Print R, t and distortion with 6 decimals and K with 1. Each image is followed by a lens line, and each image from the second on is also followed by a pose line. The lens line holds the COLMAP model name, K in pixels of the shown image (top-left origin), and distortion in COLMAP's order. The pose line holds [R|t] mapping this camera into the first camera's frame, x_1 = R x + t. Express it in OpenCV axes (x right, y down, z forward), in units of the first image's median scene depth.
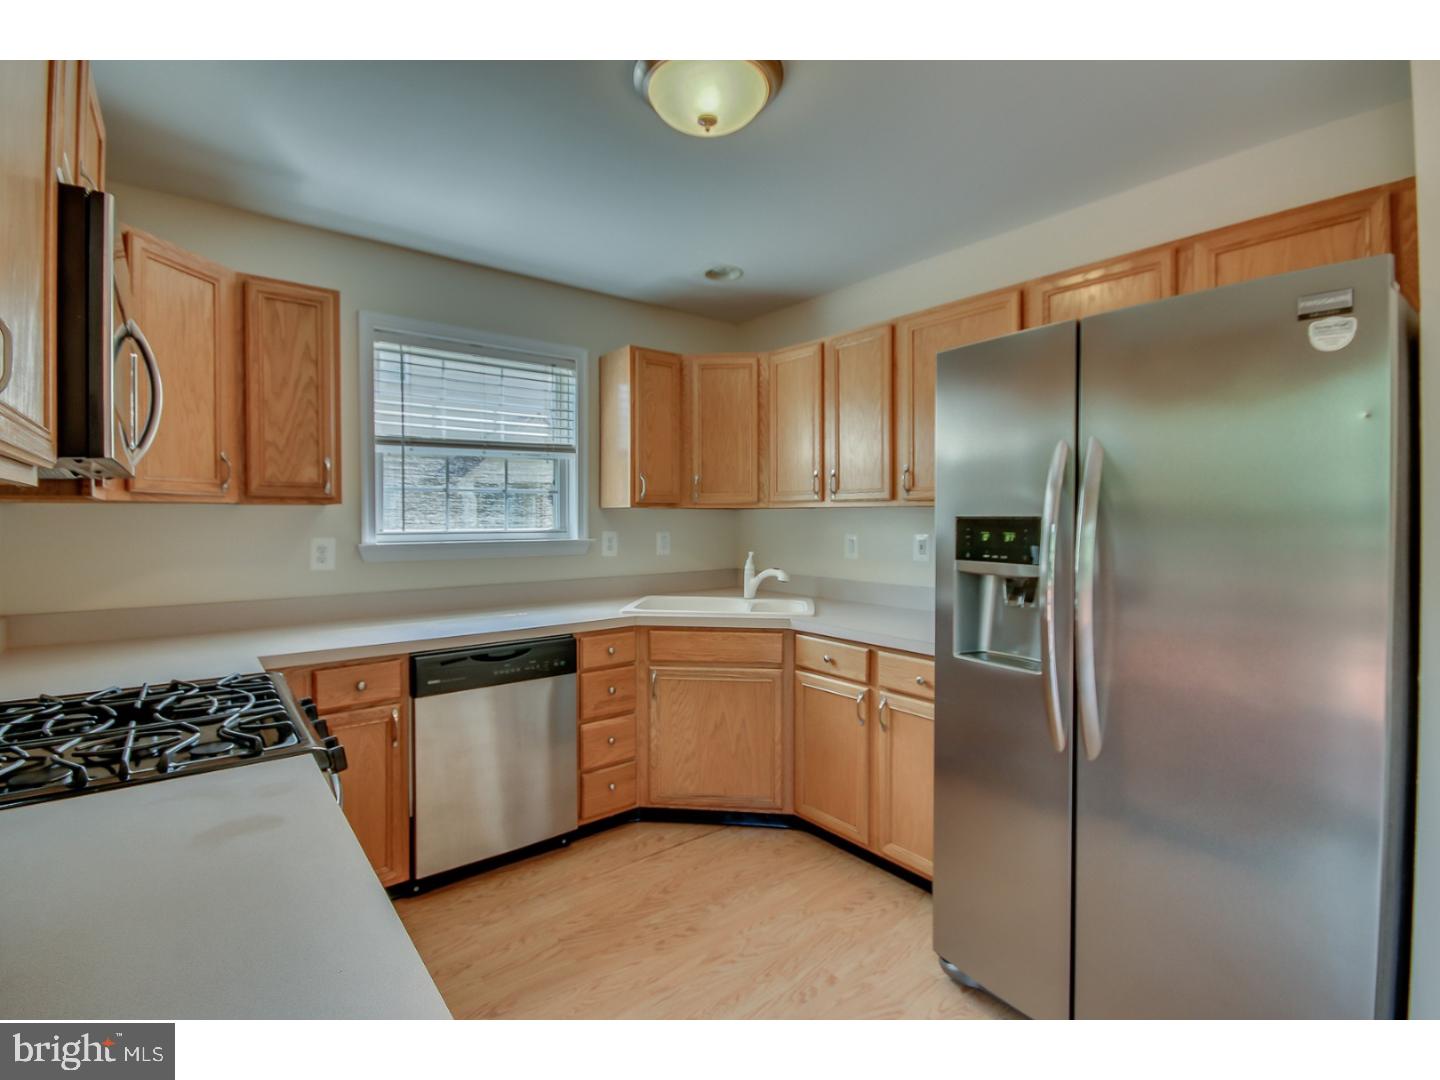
lens RADIAL K [[656.8, 0, 670.7], [0, 656.8, 521.9], [0, 0, 1]] dist [-0.001142, -0.000138]
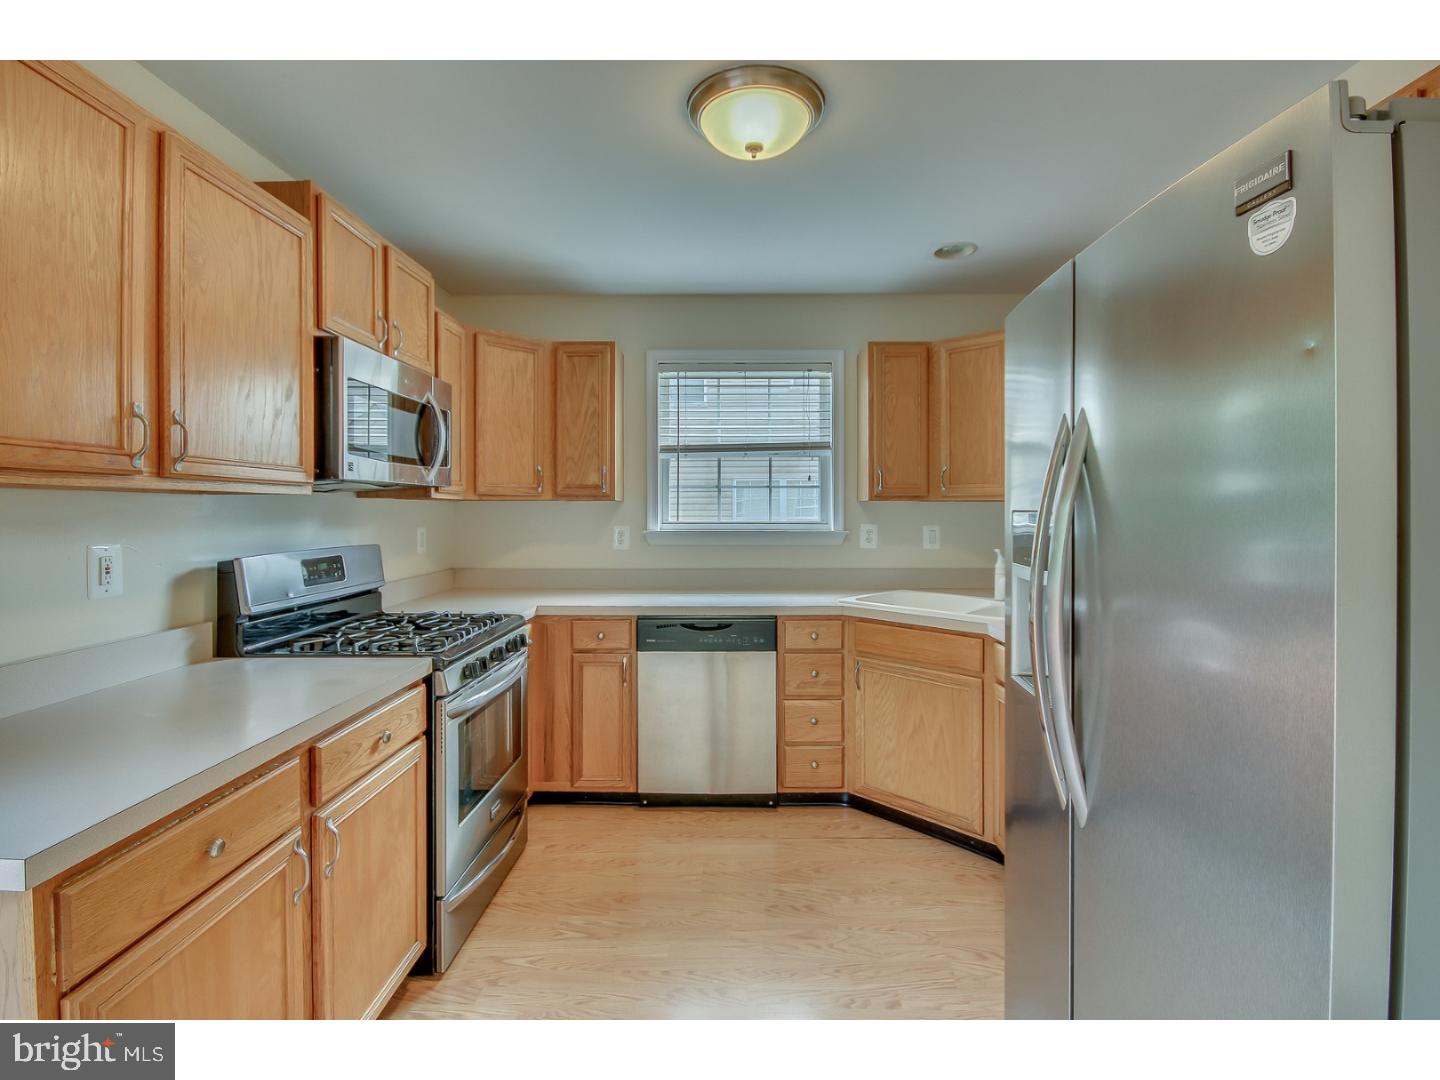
lens RADIAL K [[644.8, 0, 724.4], [0, 644.8, 508.2], [0, 0, 1]] dist [-0.000815, -0.000029]
pose [[0.797344, 0.000464, -0.603525, 0.420802], [-0.005754, 0.999960, -0.006834, -0.002610], [0.603498, 0.008922, 0.797315, 0.078561]]
